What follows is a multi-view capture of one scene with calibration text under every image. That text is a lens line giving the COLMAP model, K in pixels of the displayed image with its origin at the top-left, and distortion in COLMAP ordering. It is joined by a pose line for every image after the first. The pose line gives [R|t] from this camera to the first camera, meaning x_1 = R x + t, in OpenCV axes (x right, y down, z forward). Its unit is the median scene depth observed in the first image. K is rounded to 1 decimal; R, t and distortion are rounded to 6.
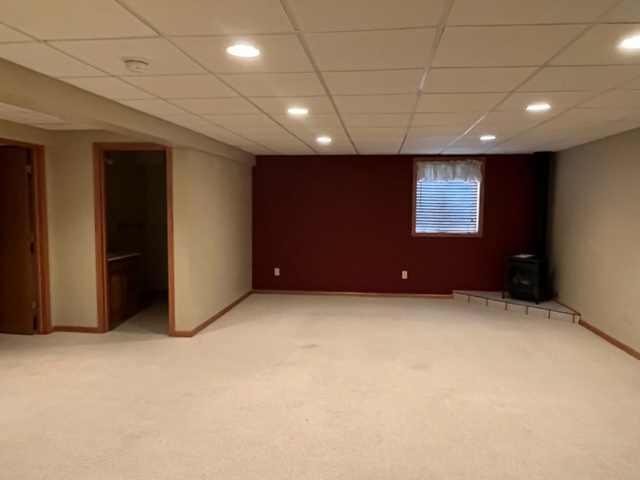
lens RADIAL K [[474.1, 0, 324.0], [0, 474.1, 237.1], [0, 0, 1]] dist [0.000243, 0.002709]
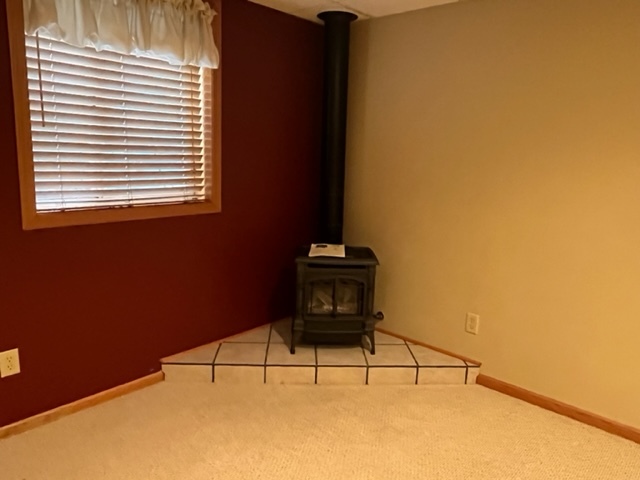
lens RADIAL K [[474.1, 0, 324.0], [0, 474.1, 237.1], [0, 0, 1]] dist [0.000243, 0.002709]
pose [[0.574909, -0.123963, 0.808773, 0.056947], [0.029356, 0.990945, 0.131018, -0.028657], [-0.817691, -0.051581, 0.573342, 0.693775]]
